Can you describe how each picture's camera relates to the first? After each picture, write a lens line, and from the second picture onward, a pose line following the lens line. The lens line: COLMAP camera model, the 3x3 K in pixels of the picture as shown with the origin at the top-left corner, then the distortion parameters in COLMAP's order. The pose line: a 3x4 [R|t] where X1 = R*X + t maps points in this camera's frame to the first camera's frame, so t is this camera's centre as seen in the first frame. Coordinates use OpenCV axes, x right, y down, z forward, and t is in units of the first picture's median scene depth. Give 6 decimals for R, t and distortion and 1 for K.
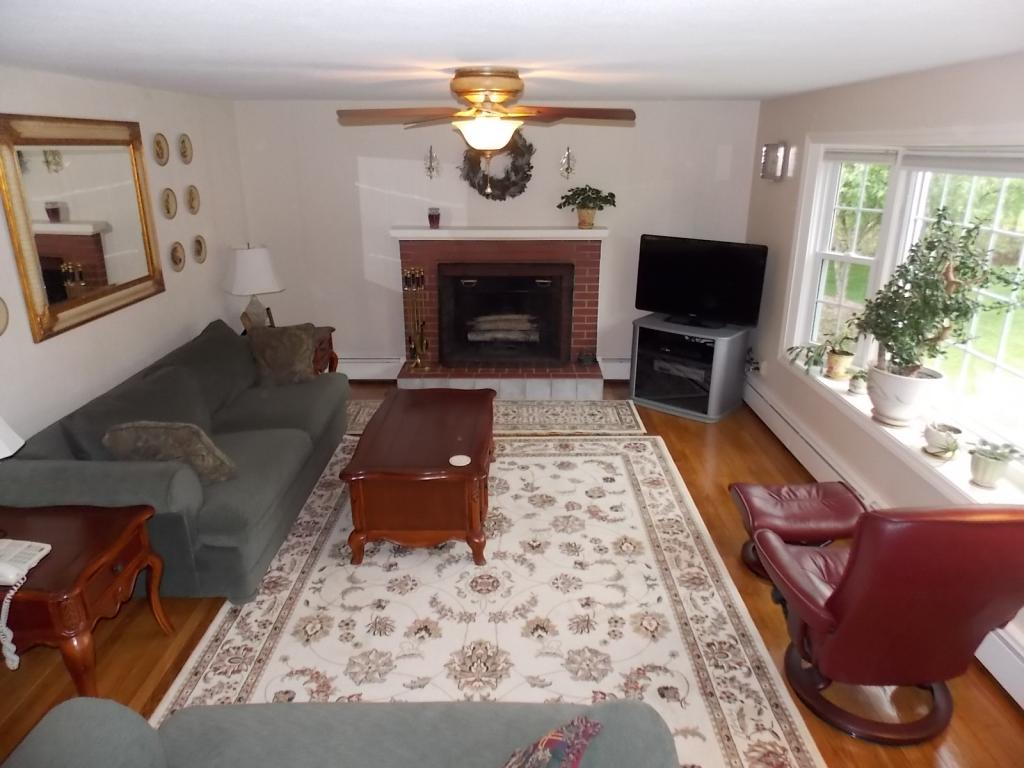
lens RADIAL K [[682.2, 0, 517.9], [0, 682.2, 382.5], [0, 0, 1]] dist [0.007210, -0.006272]
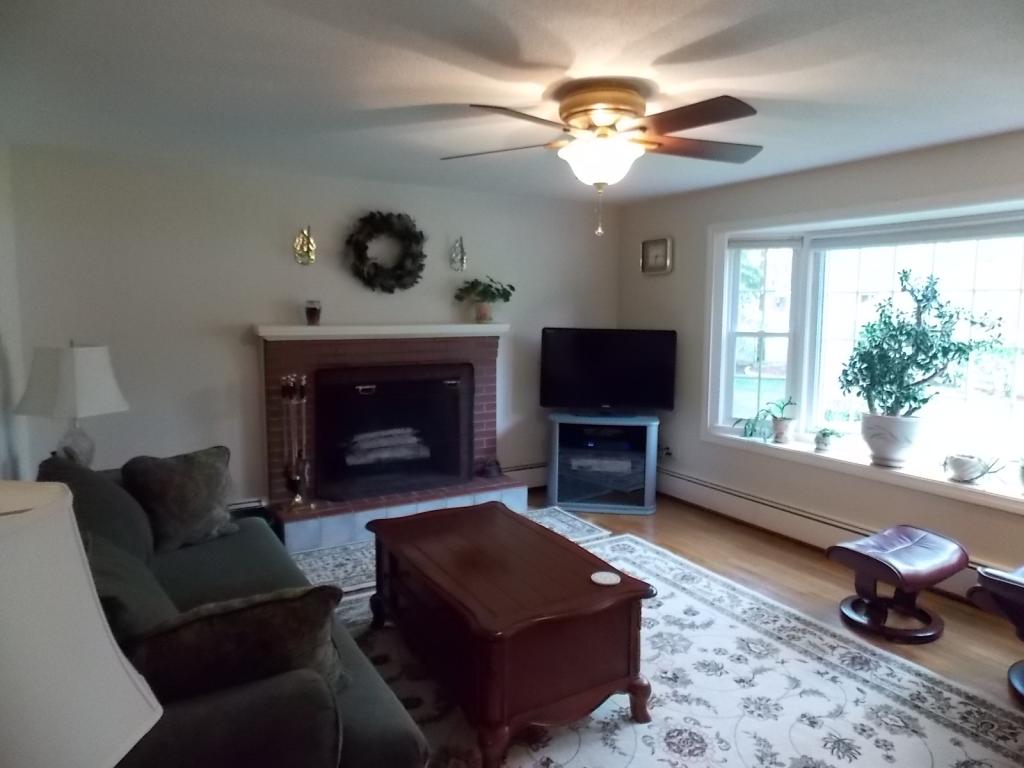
lens RADIAL K [[682.2, 0, 510.9], [0, 682.2, 379.5], [0, 0, 1]] dist [0.007210, -0.006272]
pose [[0.857254, -0.051711, 0.512290, -0.384849], [0.163335, 0.970868, -0.175322, 0.013381], [-0.488299, 0.233971, 0.840727, 0.271405]]
